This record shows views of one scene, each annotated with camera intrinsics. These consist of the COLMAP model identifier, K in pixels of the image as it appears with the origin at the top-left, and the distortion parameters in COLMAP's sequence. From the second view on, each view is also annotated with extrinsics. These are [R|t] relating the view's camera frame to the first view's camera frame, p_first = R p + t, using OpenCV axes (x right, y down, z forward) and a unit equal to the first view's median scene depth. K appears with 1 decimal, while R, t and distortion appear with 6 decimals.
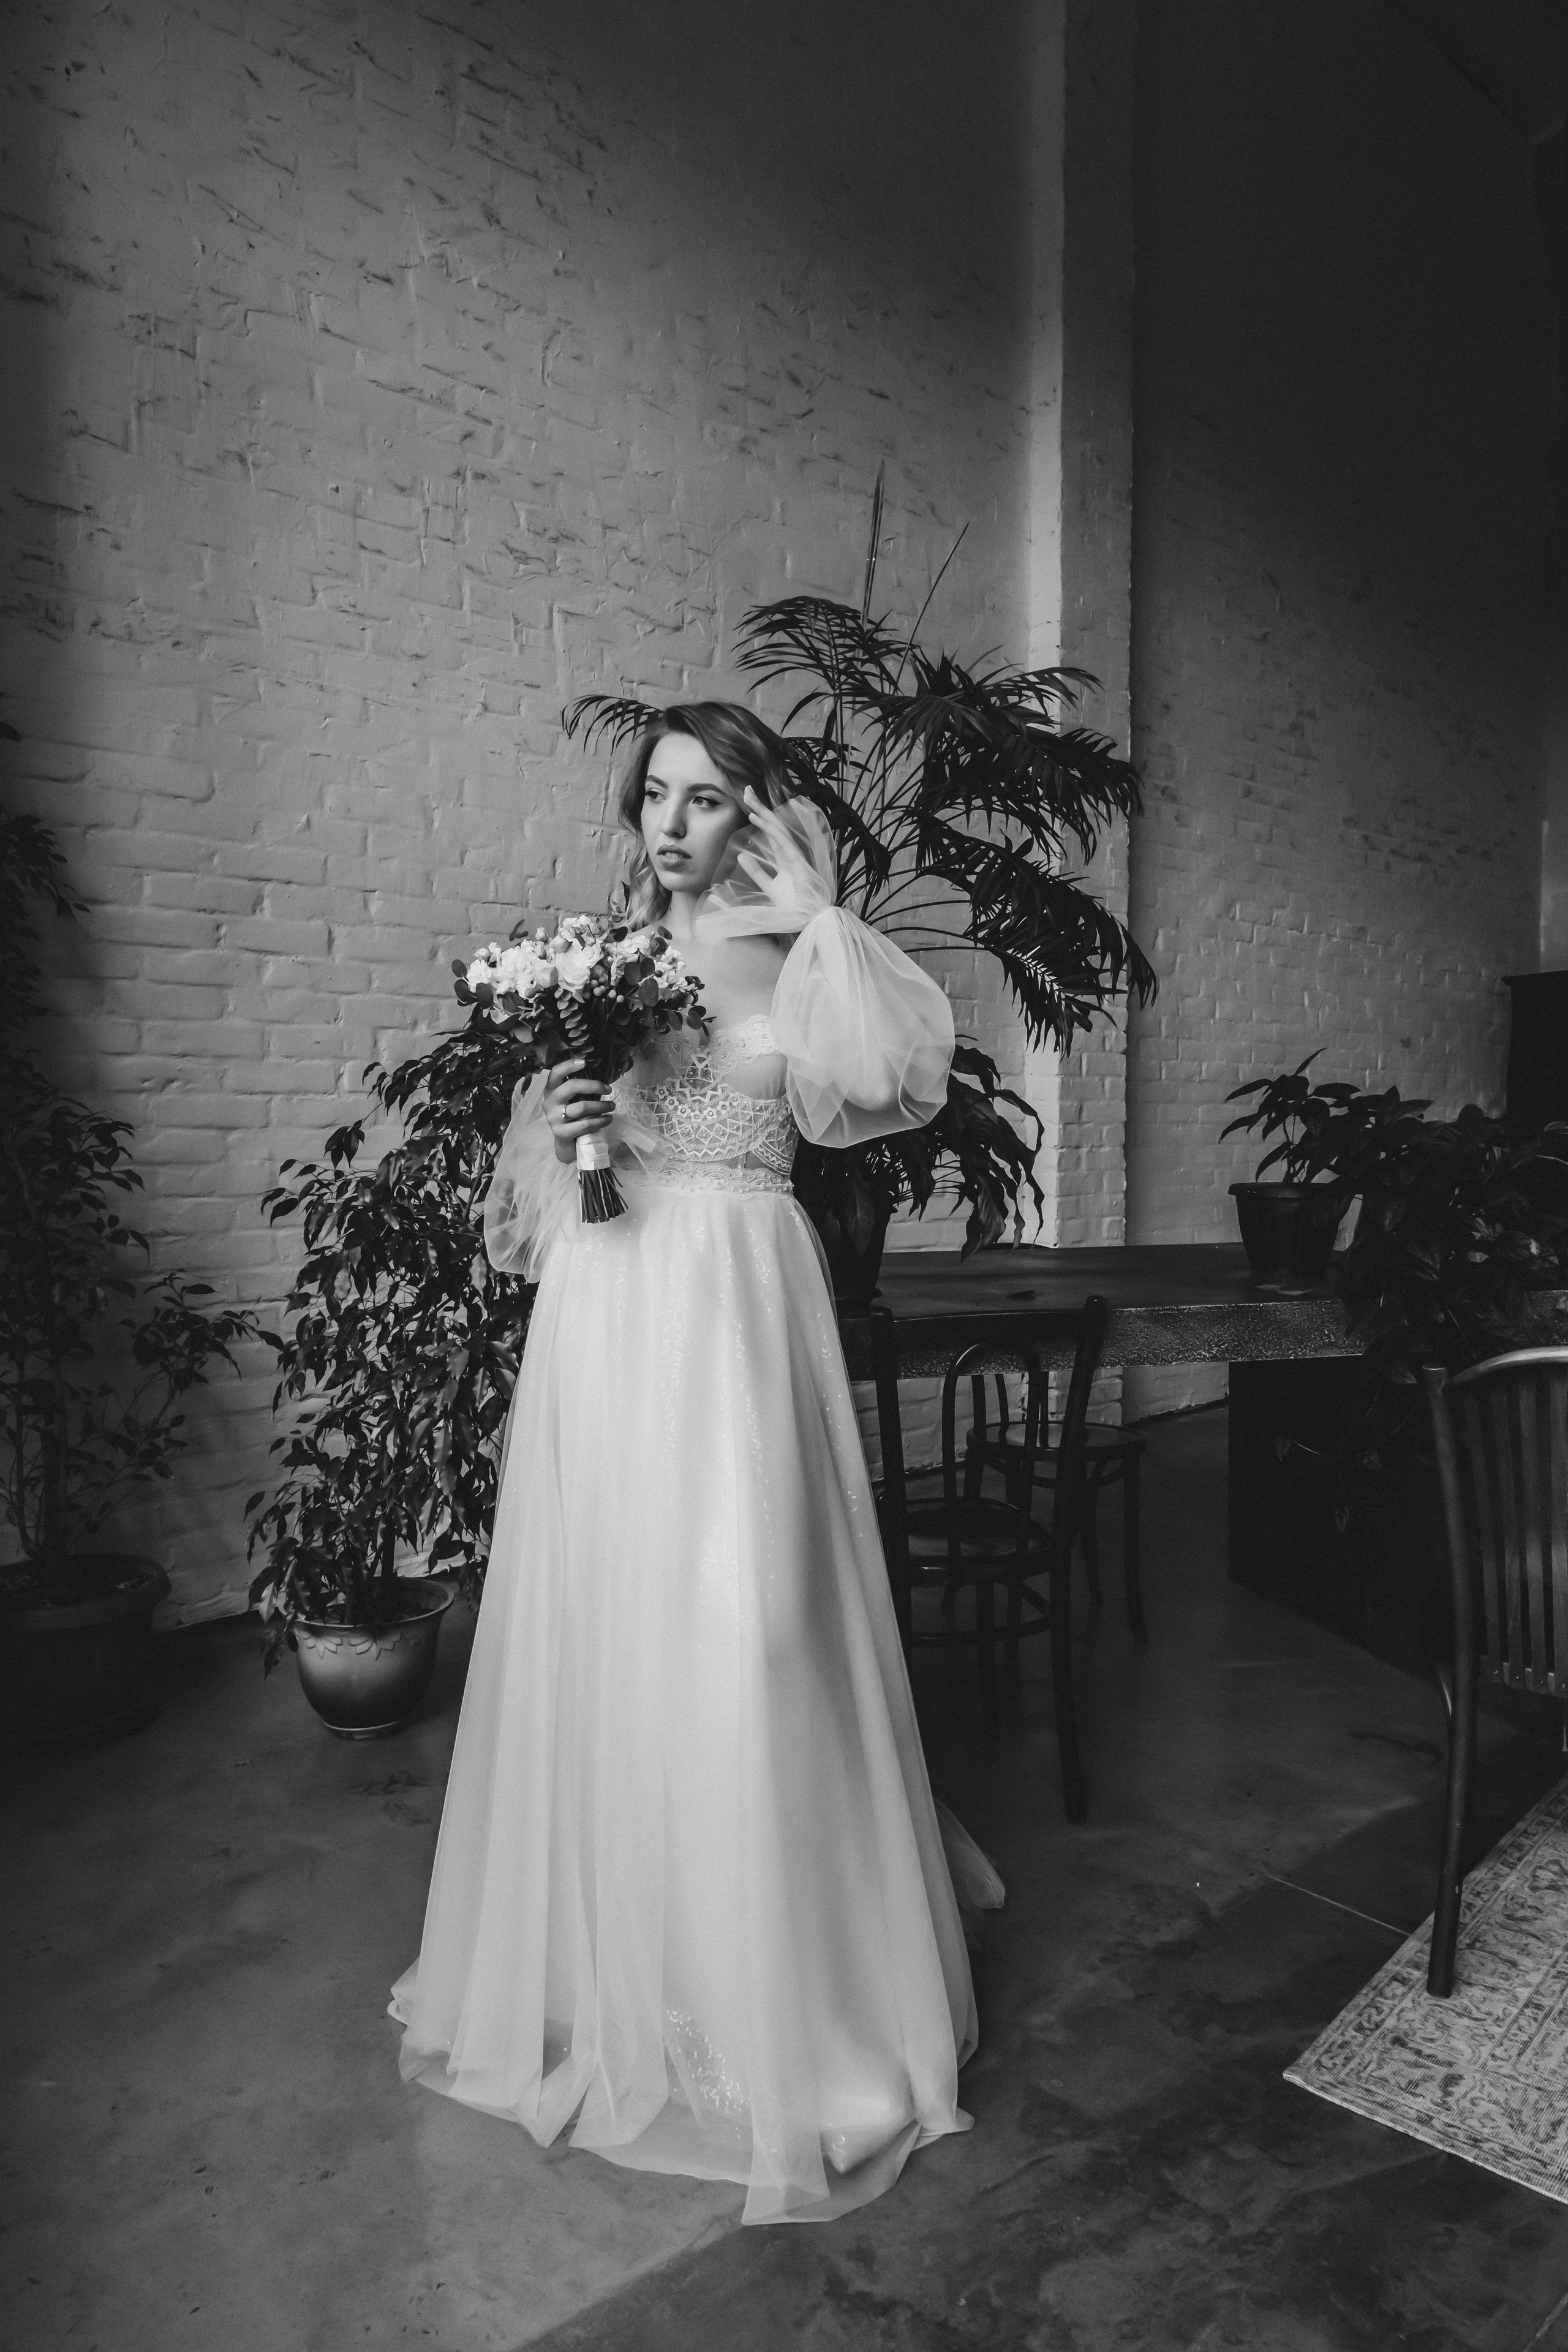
lens RADIAL K [[1544.2, 0, 790.3], [0, 1544.2, 1190.5], [0, 0, 1]] dist [-0.006521, -0.000140]
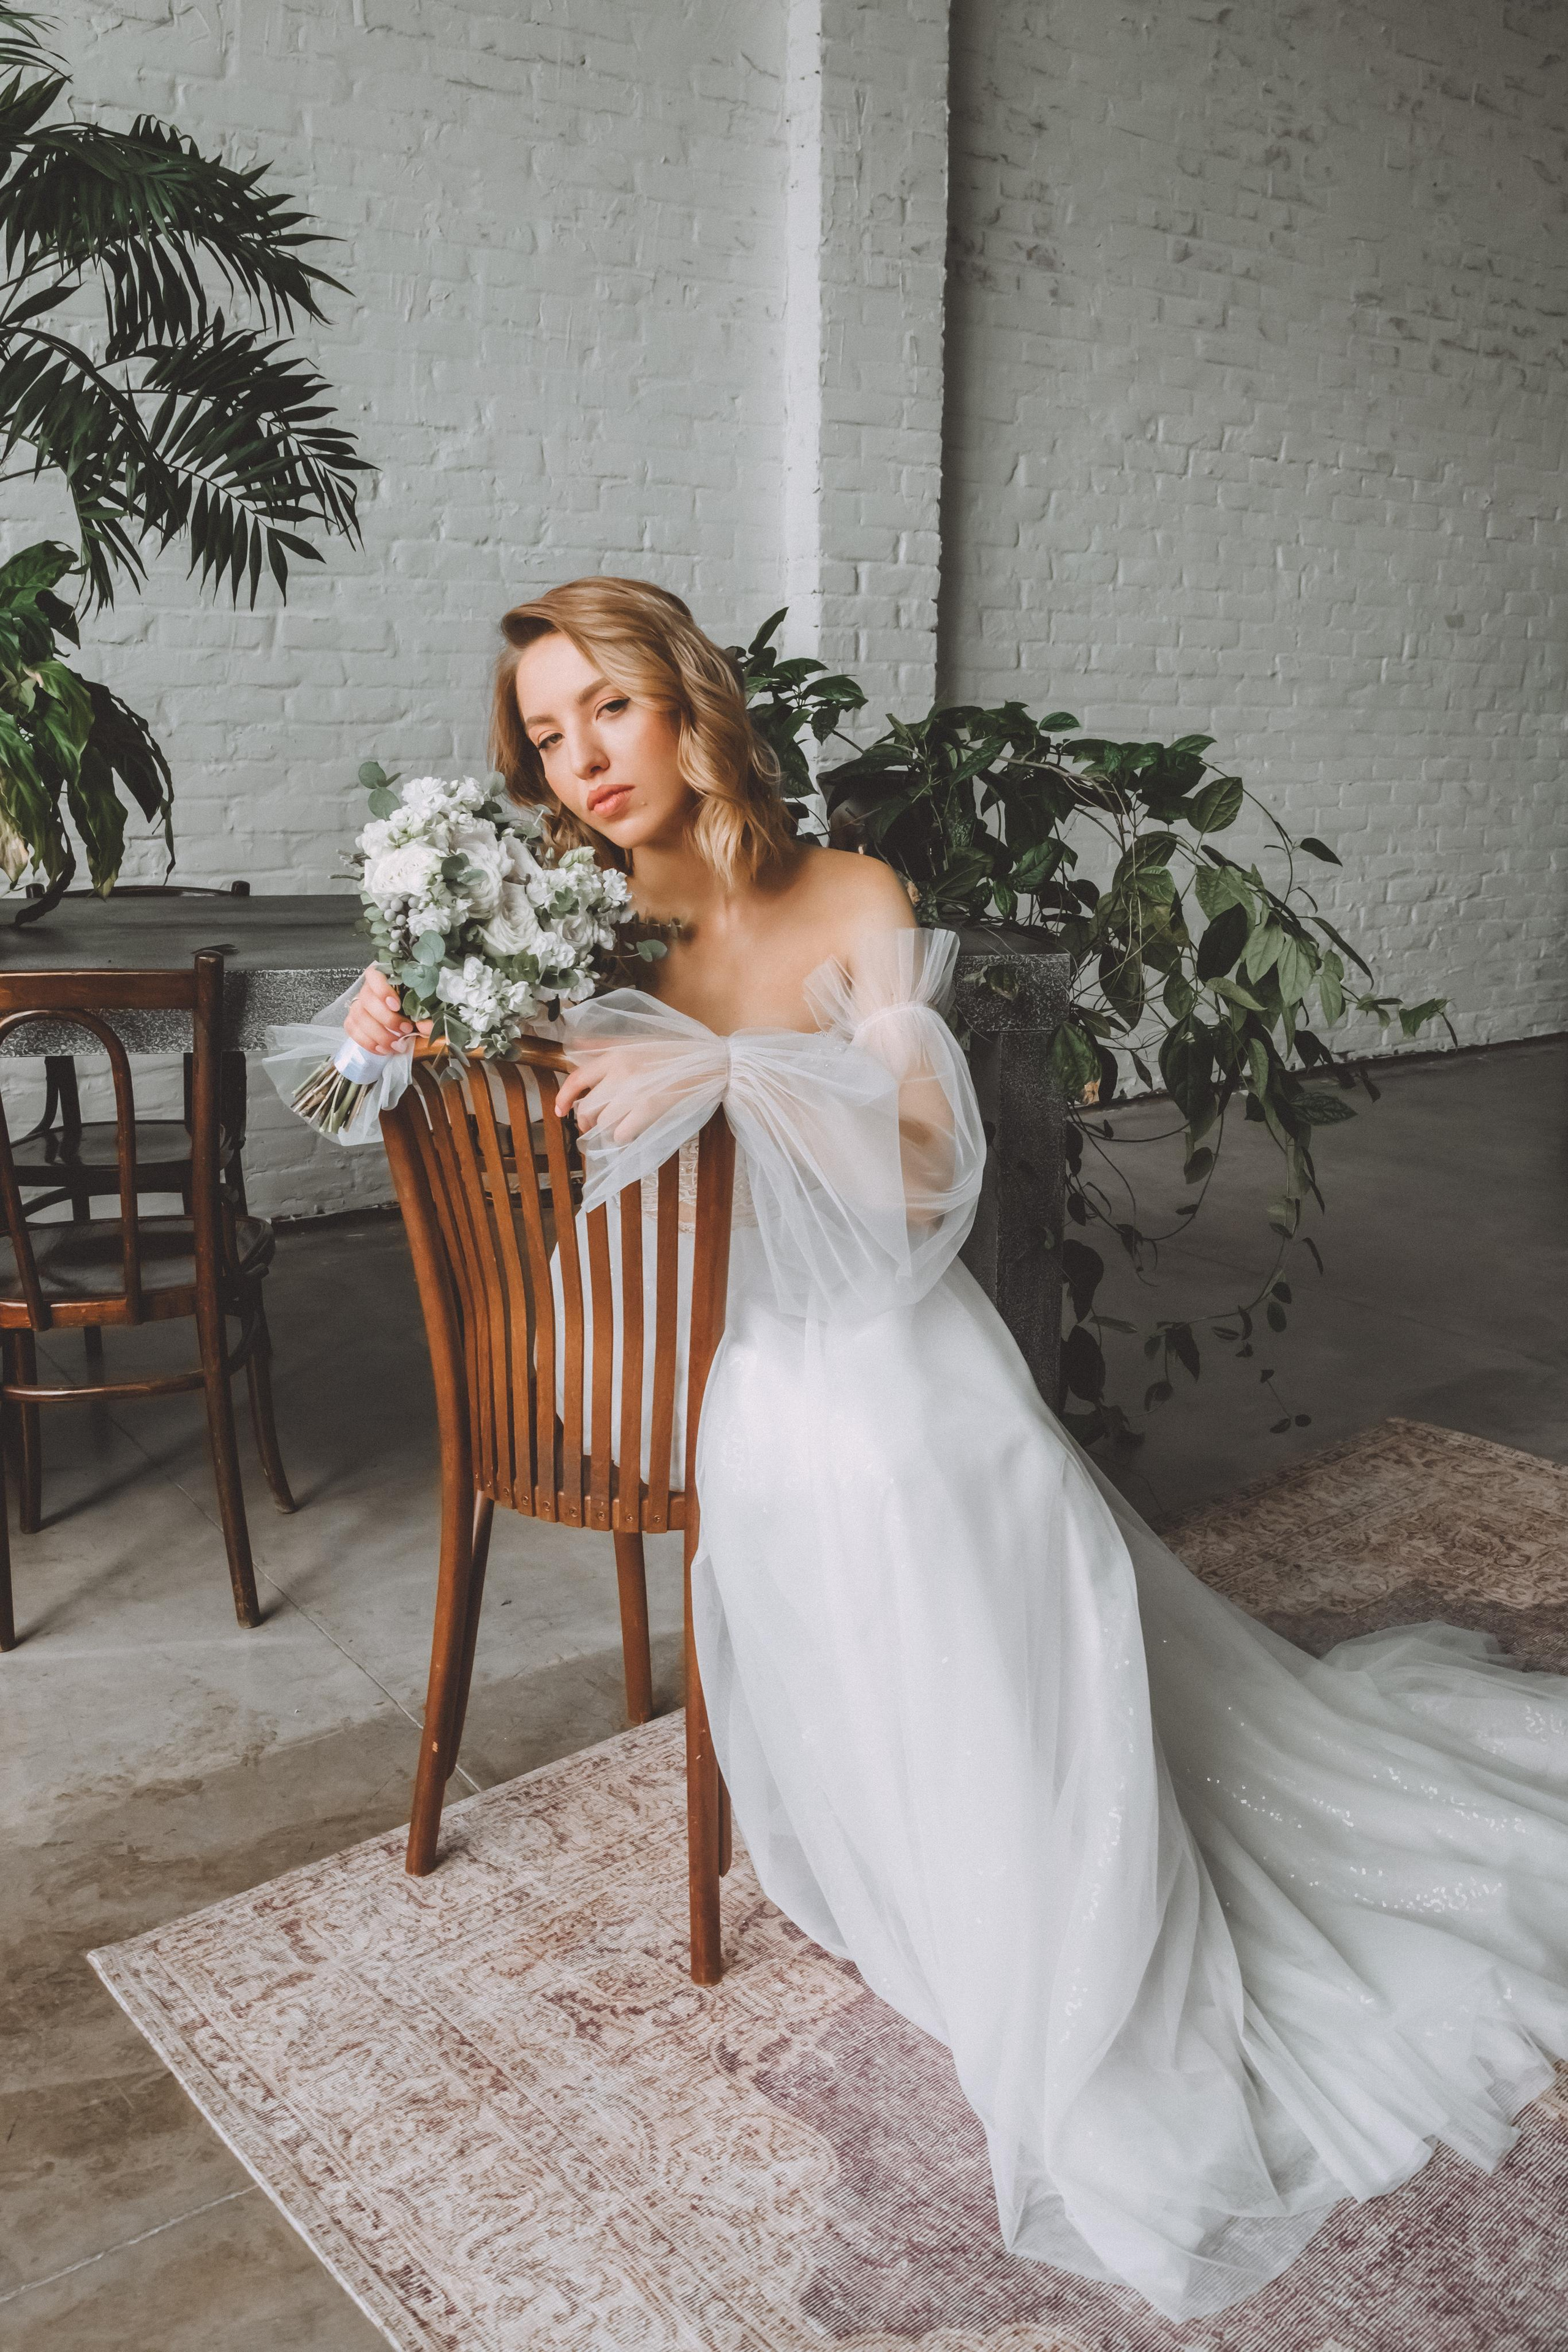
lens RADIAL K [[1876.7, 0, 819.3], [0, 1876.7, 1163.4], [0, 0, 1]] dist [0.001170, -0.011345]
pose [[0.992921, 0.026451, -0.115798, 0.335990], [-0.006416, 0.985409, 0.170082, 0.012656], [0.118607, -0.168135, 0.978603, 0.087526]]
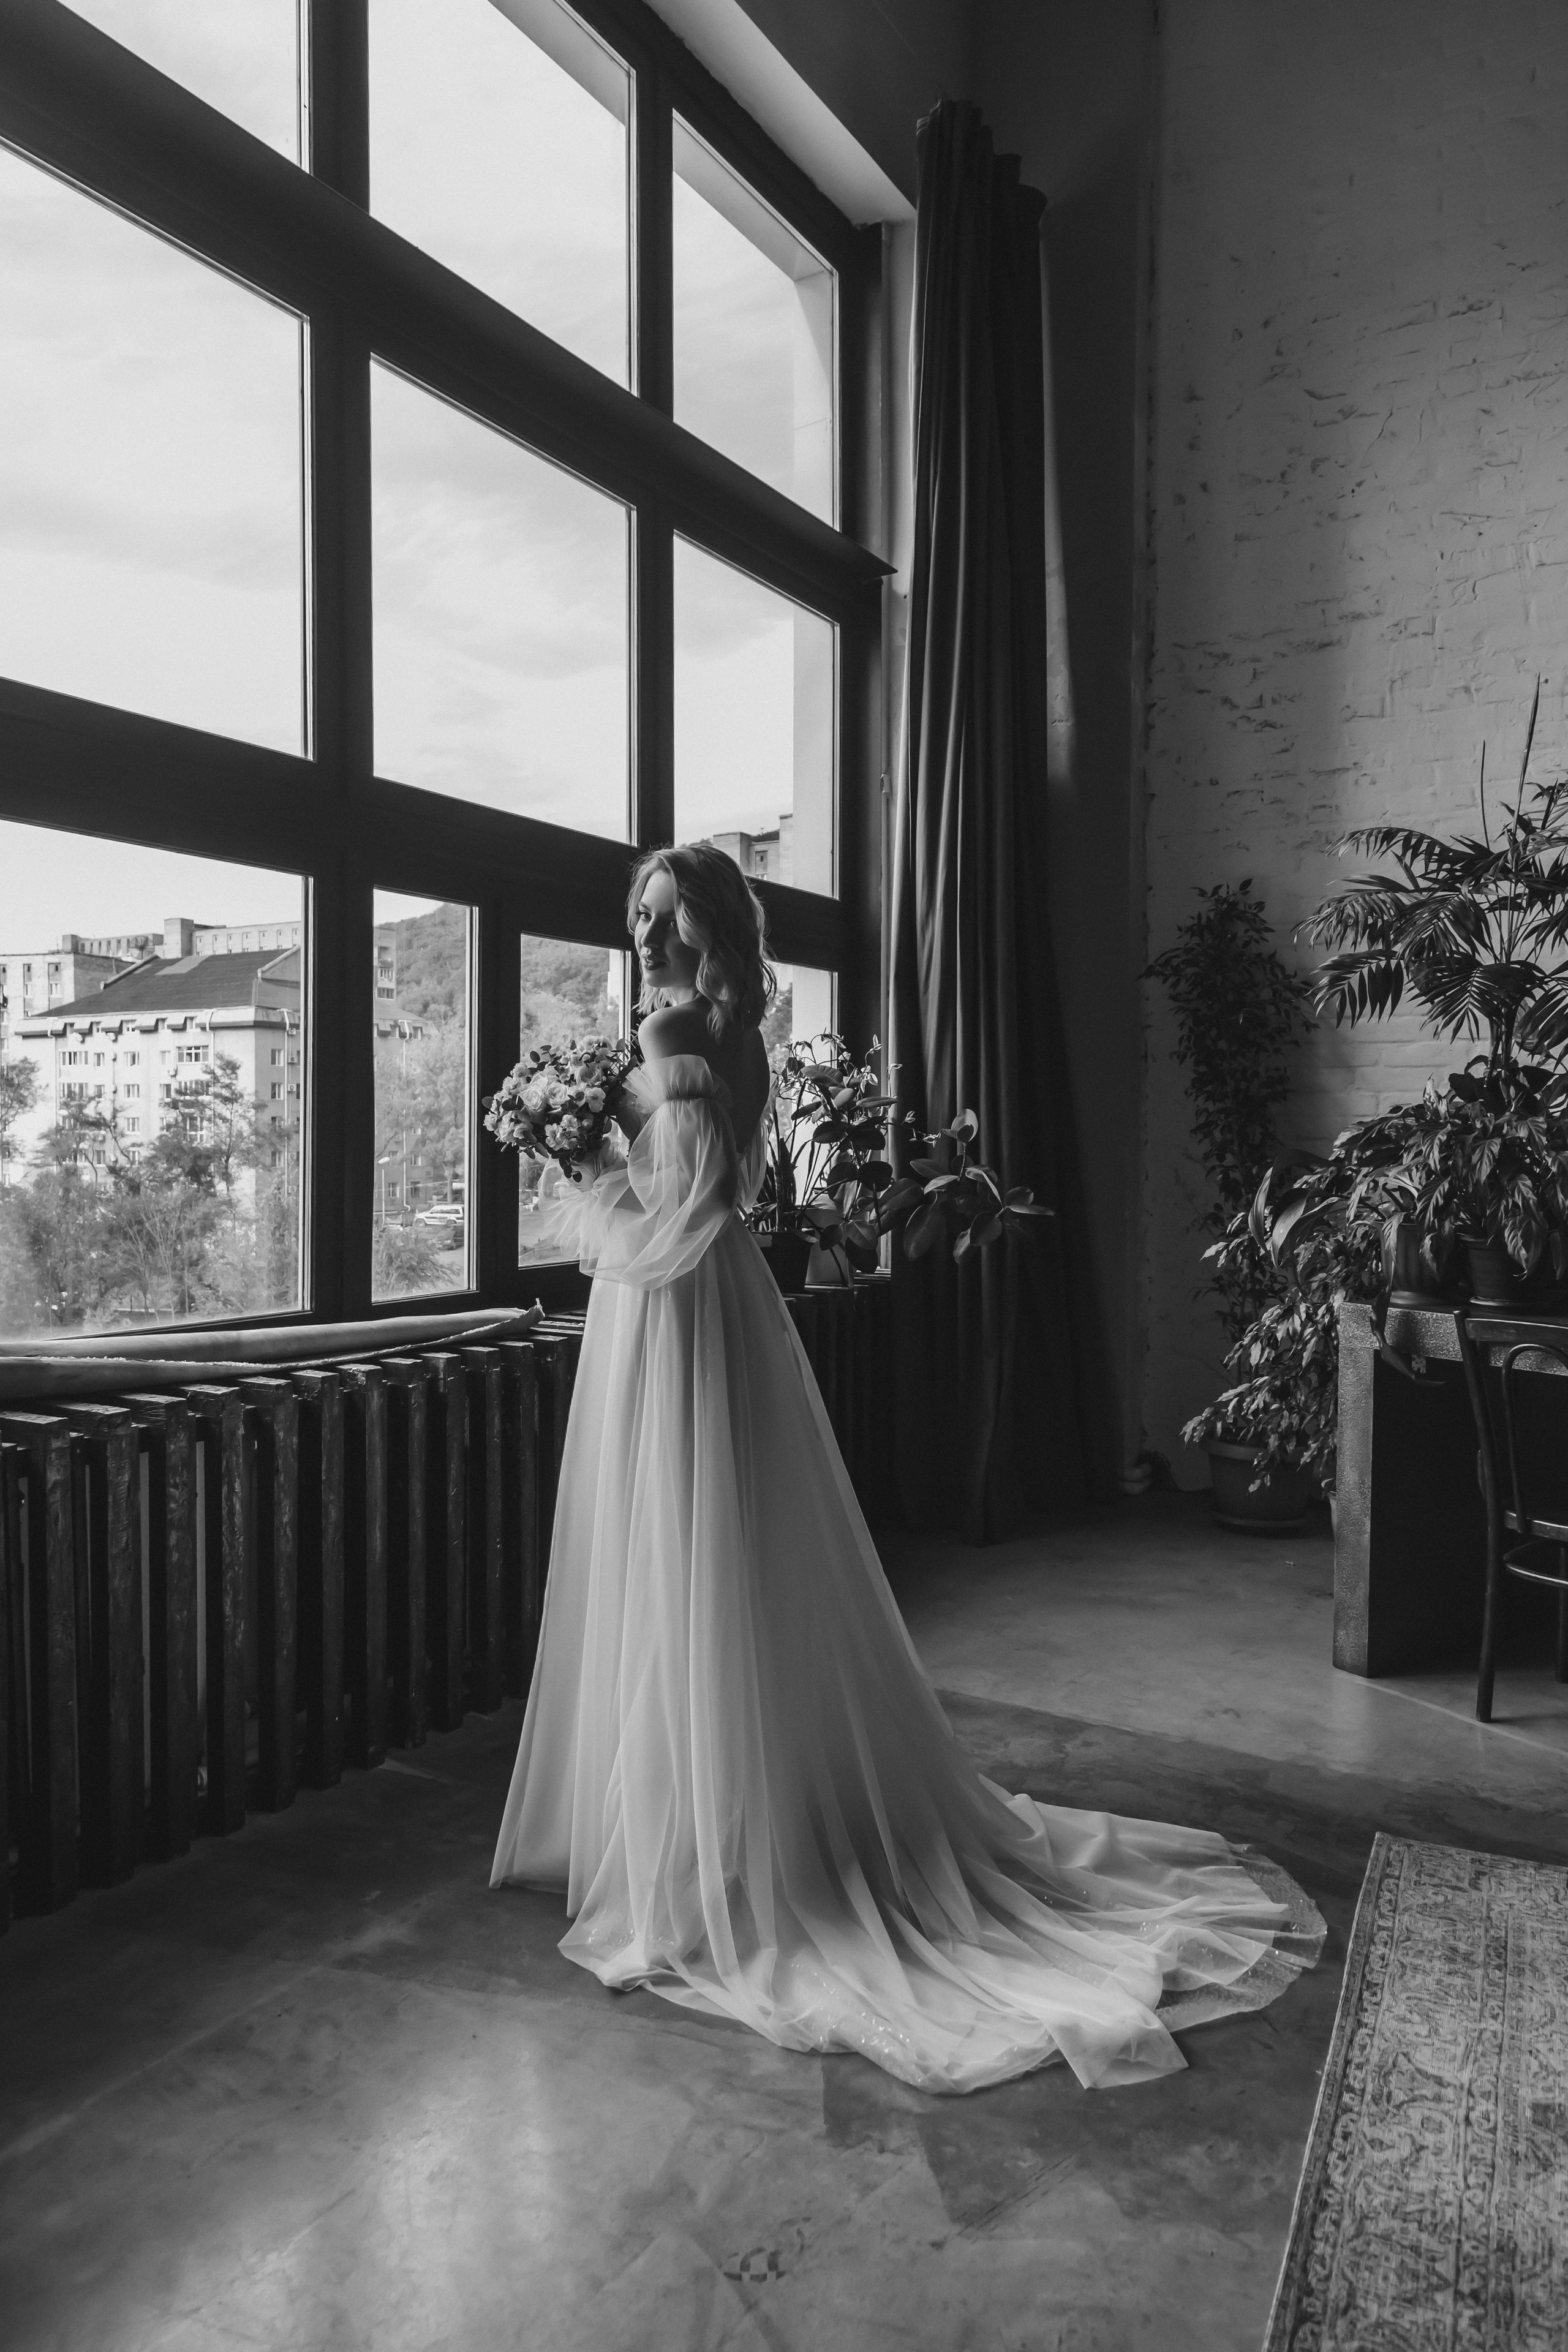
lens RADIAL K [[1544.2, 0, 772.8], [0, 1544.2, 1213.1], [0, 0, 1]] dist [-0.006521, -0.000140]
pose [[0.279643, 0.043131, -0.959135, 0.649458], [-0.056036, 0.998021, 0.028542, -0.002858], [0.958467, 0.045765, 0.281506, 0.016432]]
